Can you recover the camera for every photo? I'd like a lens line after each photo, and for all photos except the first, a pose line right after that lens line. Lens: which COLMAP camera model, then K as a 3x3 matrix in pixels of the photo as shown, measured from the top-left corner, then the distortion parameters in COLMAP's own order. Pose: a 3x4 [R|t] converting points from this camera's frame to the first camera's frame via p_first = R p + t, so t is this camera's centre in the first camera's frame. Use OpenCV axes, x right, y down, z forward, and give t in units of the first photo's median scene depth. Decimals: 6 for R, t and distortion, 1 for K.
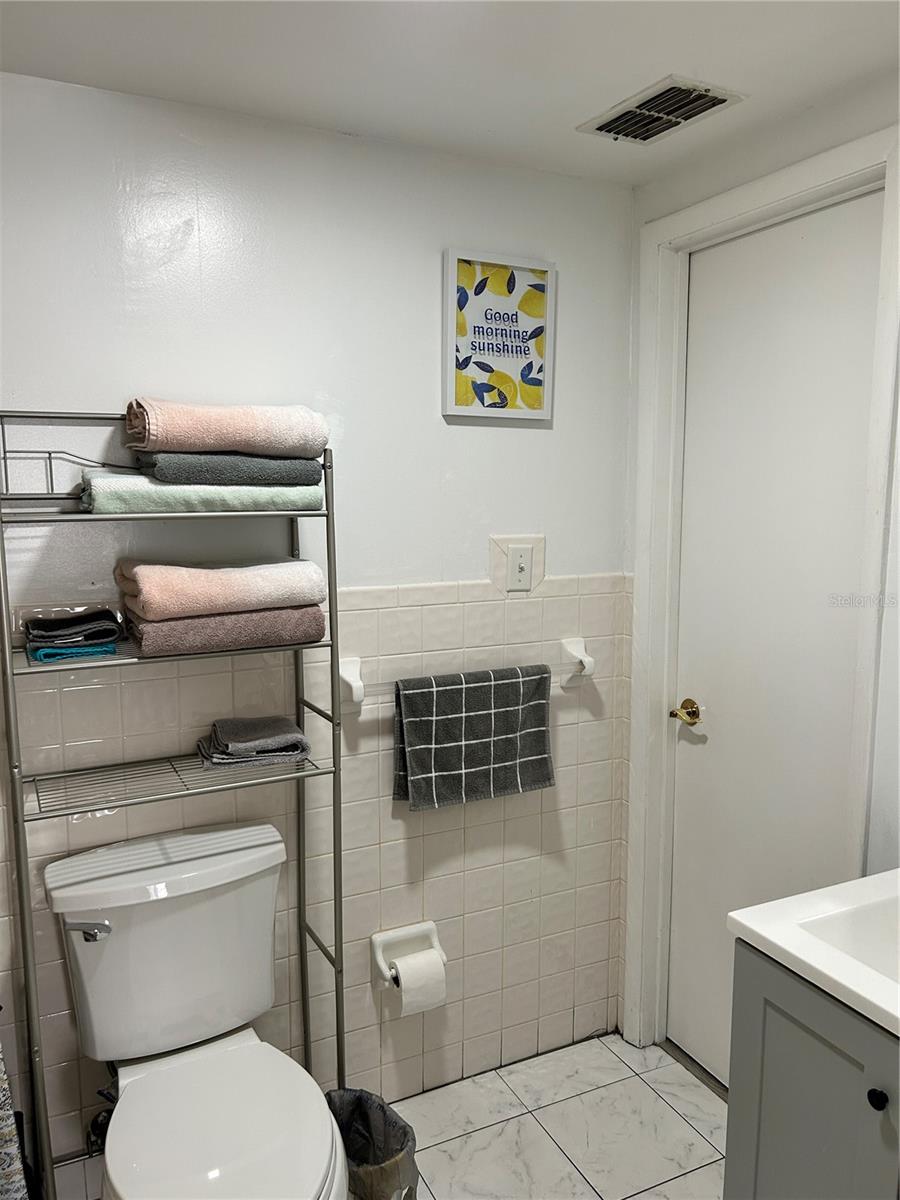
lens RADIAL K [[908.7, 0, 448.8], [0, 908.7, 599.8], [0, 0, 1]] dist [0.042195, -0.048259]
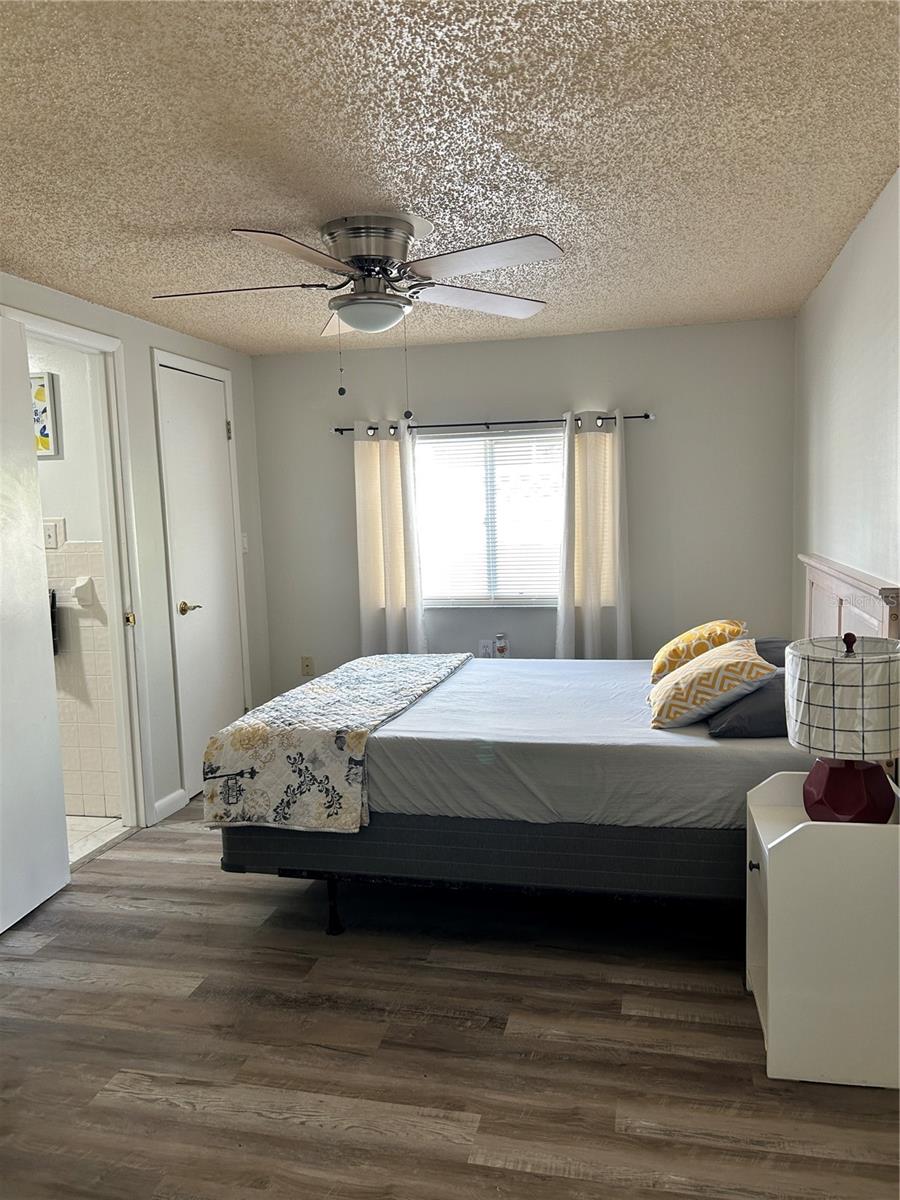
lens RADIAL K [[908.7, 0, 452.7], [0, 908.7, 601.8], [0, 0, 1]] dist [0.042195, -0.048259]
pose [[0.760081, 0.048468, -0.648018, 1.891476], [-0.061681, 0.998093, 0.002304, 0.043545], [0.646894, 0.038219, 0.761621, 0.117137]]
